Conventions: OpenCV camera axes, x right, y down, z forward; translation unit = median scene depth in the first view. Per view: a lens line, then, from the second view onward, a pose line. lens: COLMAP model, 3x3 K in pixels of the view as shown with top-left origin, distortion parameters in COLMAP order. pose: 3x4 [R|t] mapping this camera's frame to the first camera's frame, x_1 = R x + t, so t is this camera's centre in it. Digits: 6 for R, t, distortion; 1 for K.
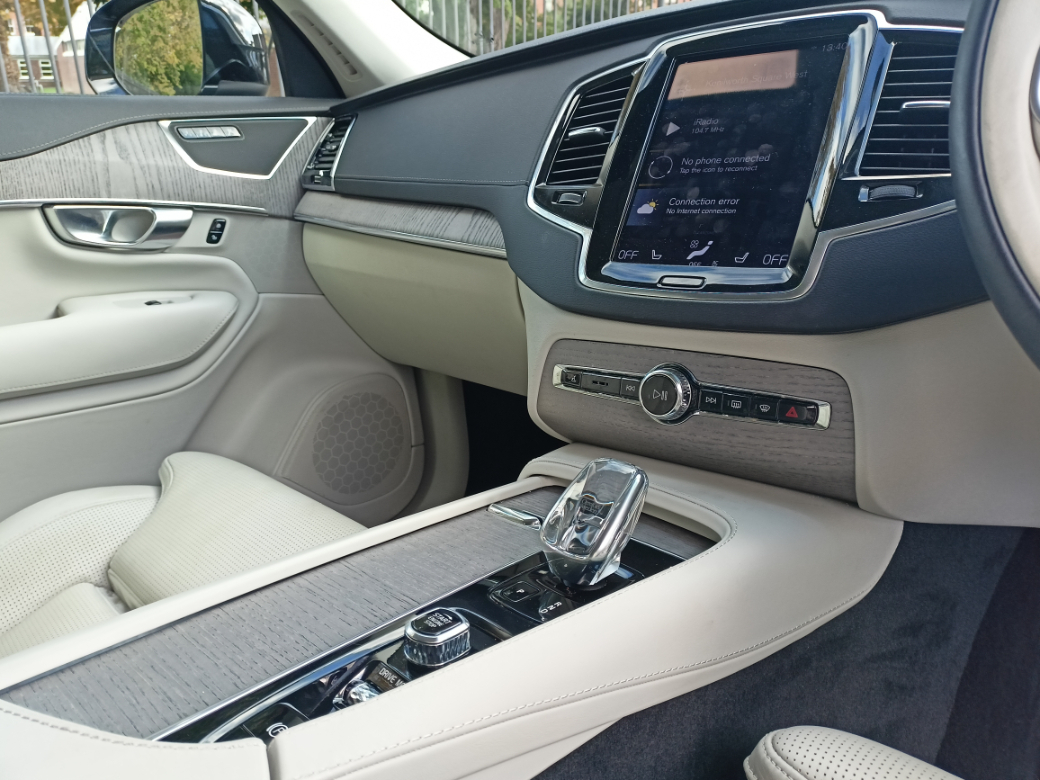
lens RADIAL K [[788.9, 0, 537.5], [0, 788.9, 350.1], [0, 0, 1]] dist [0.027347, -0.041997]
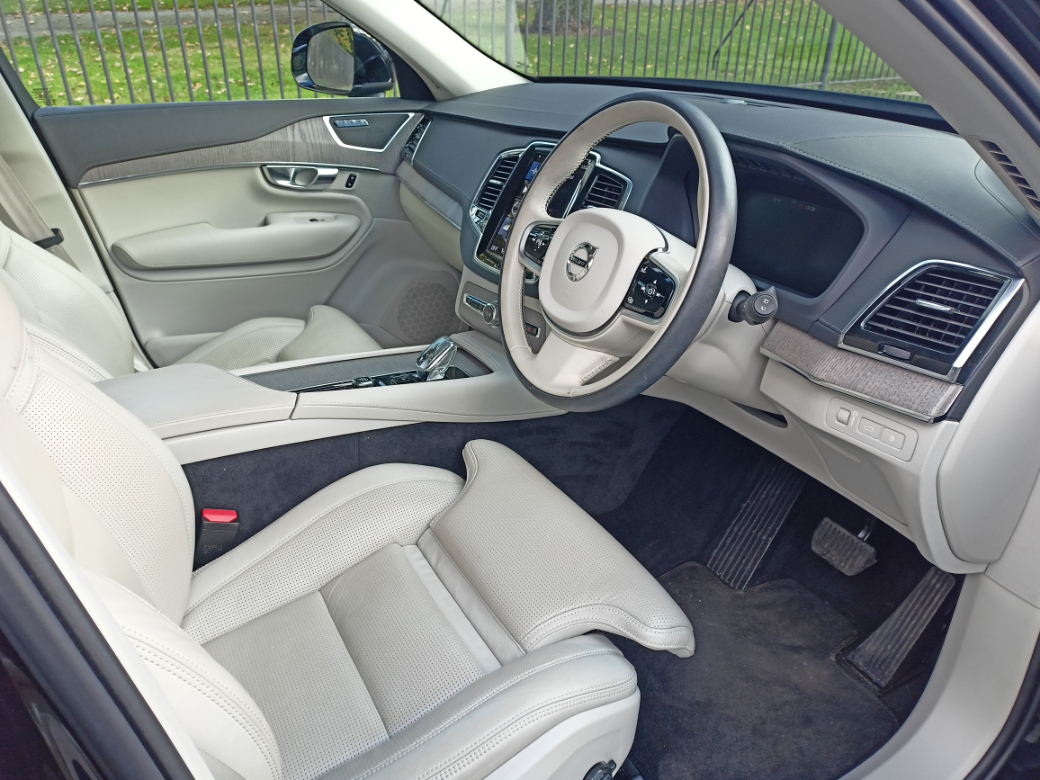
lens RADIAL K [[788.9, 0, 537.5], [0, 788.9, 350.1], [0, 0, 1]] dist [0.027347, -0.041997]
pose [[0.965961, 0.149533, -0.211090, 0.422777], [-0.114407, 0.978808, 0.169839, -0.132230], [0.232013, -0.139907, 0.962599, -0.643936]]
